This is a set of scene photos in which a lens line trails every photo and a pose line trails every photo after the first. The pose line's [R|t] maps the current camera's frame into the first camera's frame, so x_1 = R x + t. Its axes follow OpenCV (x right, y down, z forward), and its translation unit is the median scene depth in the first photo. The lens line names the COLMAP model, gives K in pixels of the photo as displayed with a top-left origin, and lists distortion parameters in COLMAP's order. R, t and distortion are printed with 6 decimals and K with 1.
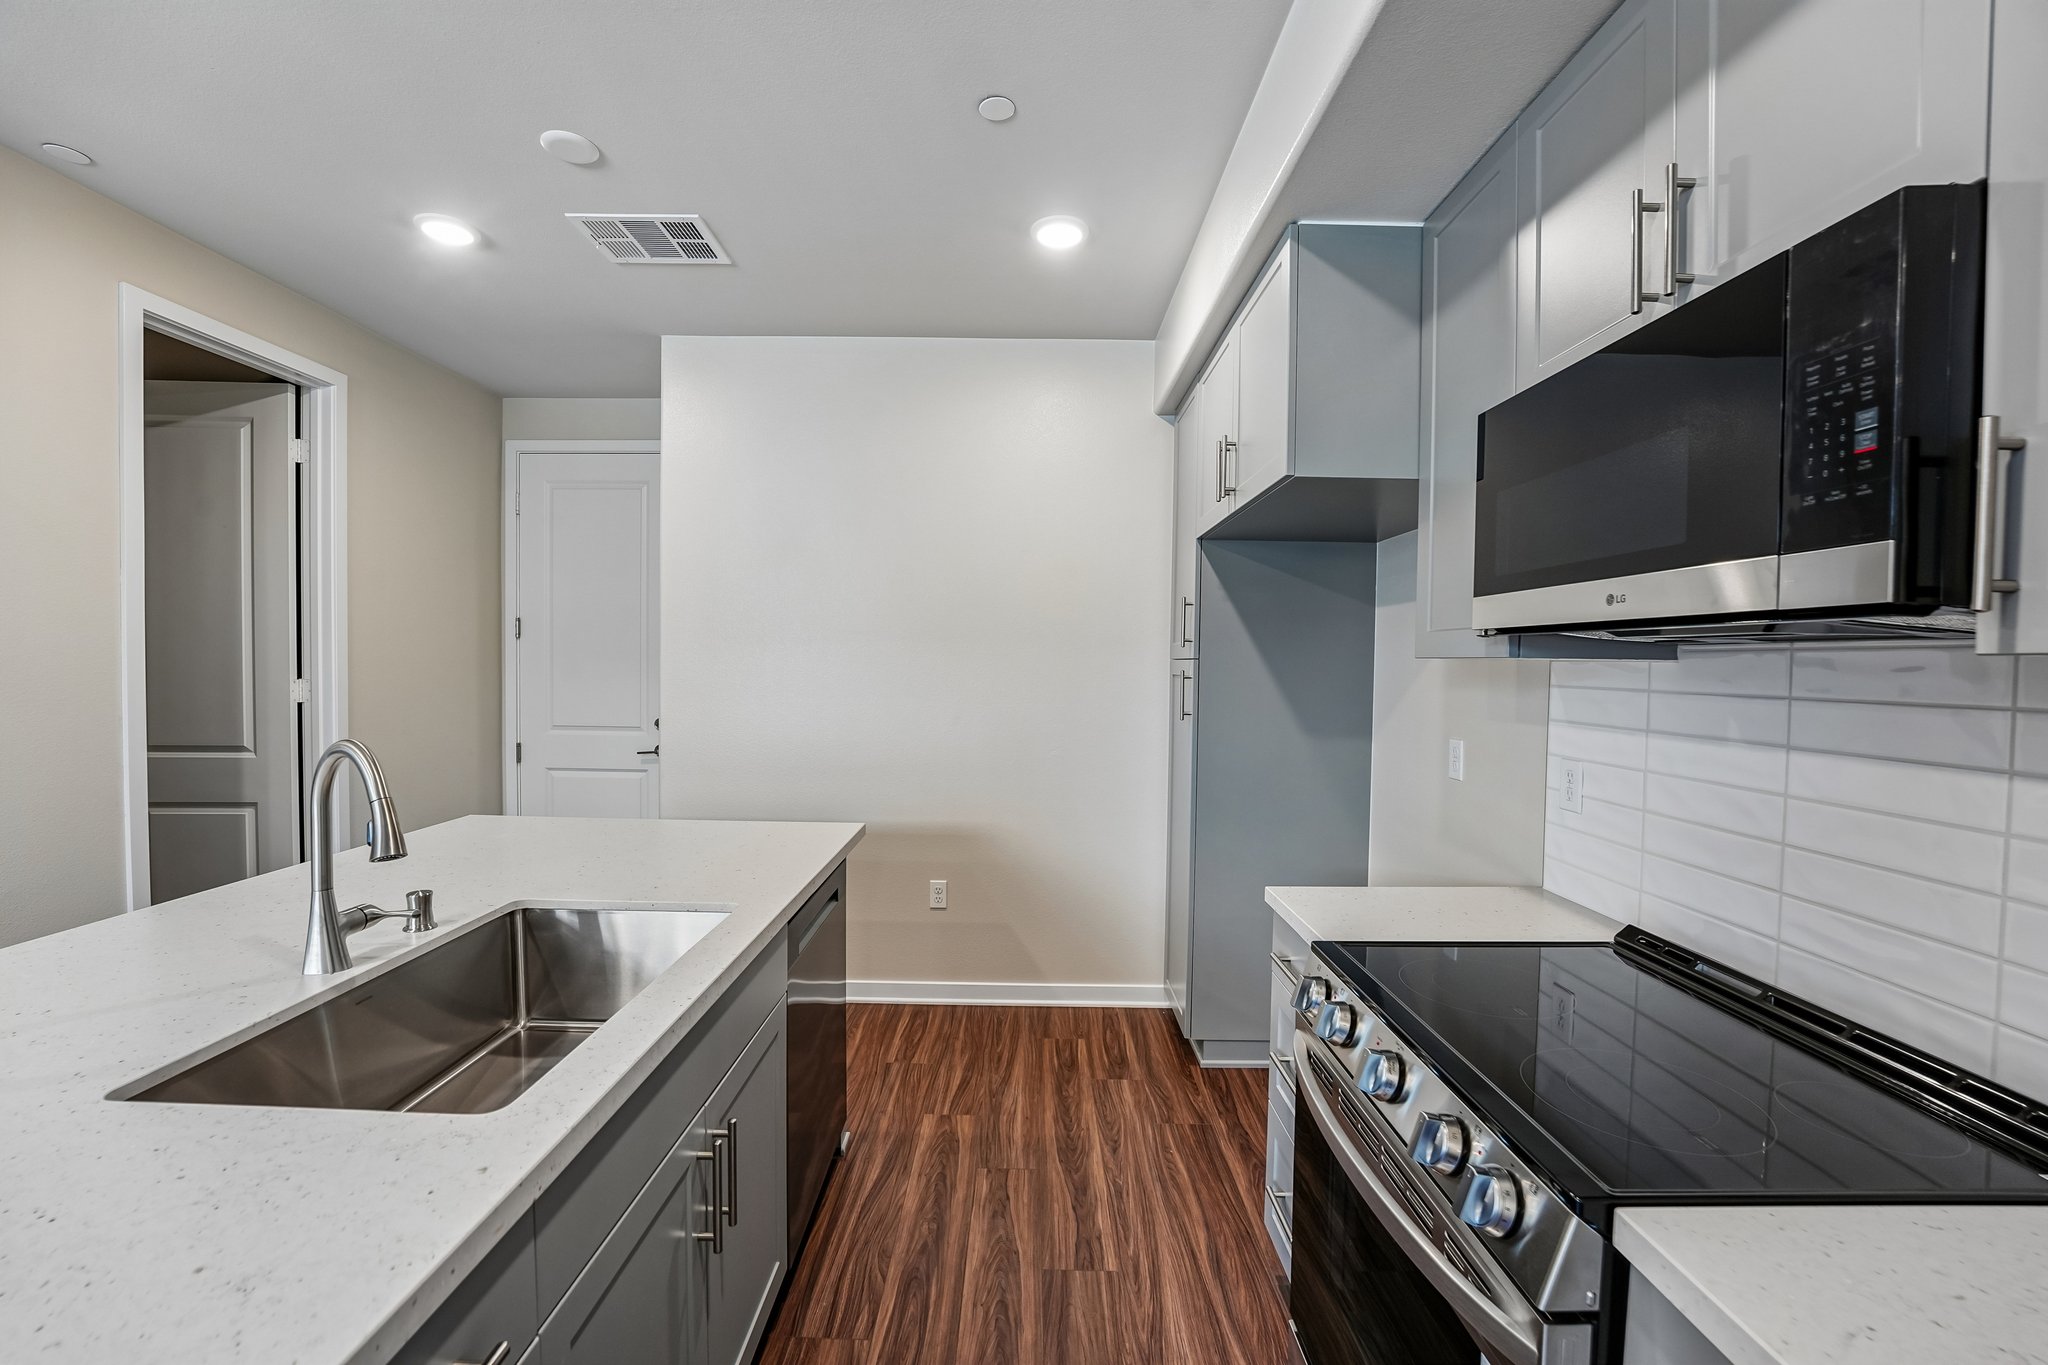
lens RADIAL K [[845.2, 0, 1022.0], [0, 845.2, 673.2], [0, 0, 1]] dist [-0.004649, -0.000148]
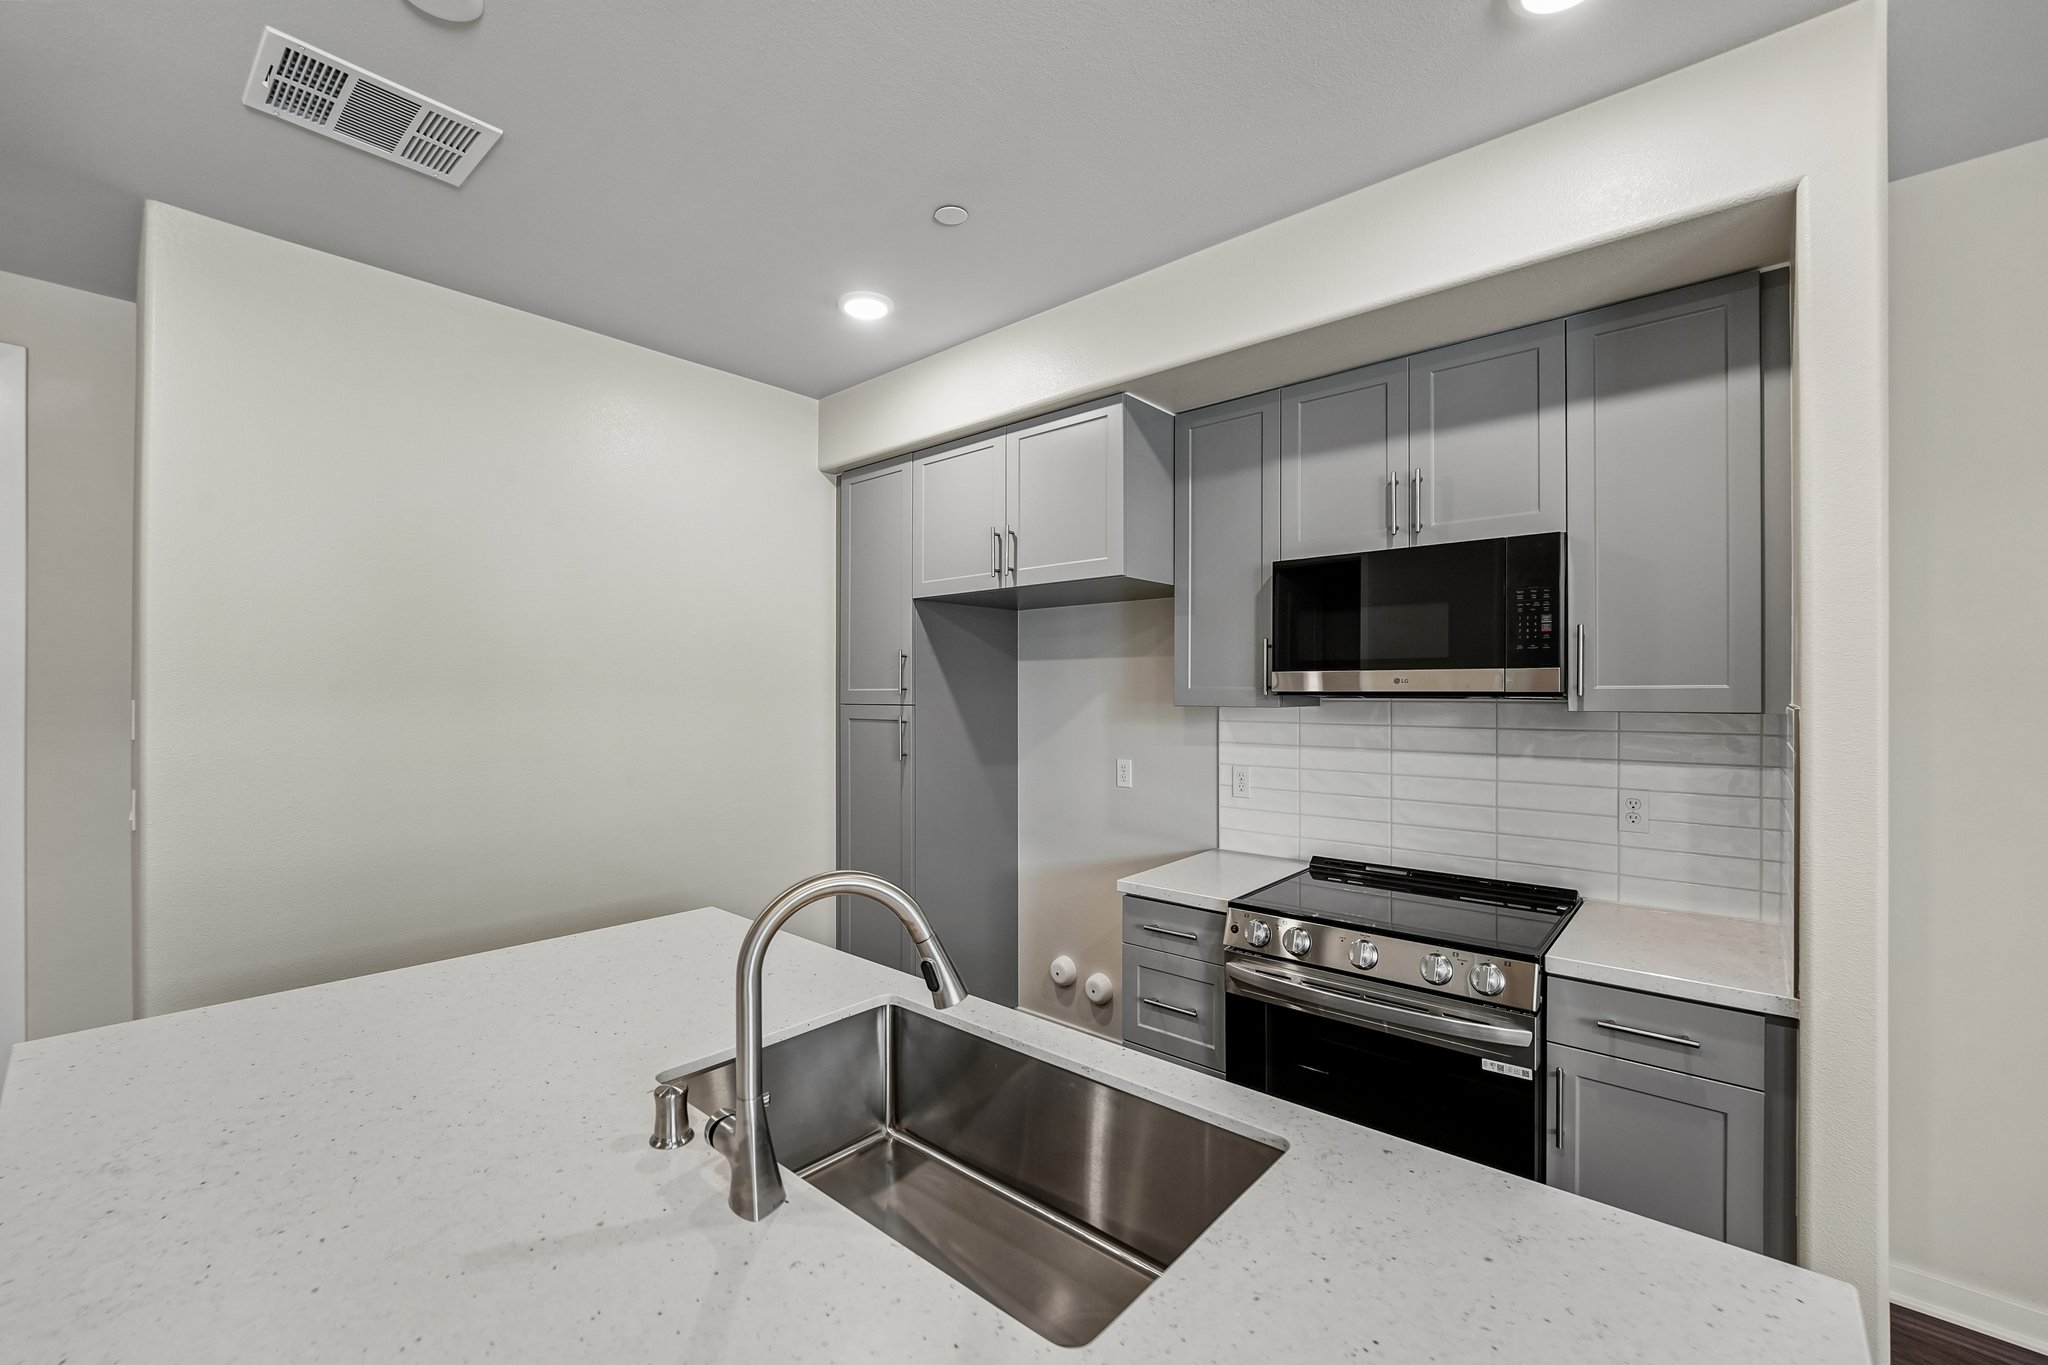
lens RADIAL K [[845.2, 0, 1017.8], [0, 845.2, 689.6], [0, 0, 1]] dist [-0.004649, -0.000148]
pose [[0.660827, -0.013012, 0.750425, -1.548455], [0.020772, 0.999784, -0.000956, -0.096138], [-0.750251, 0.016219, 0.660955, 0.418146]]
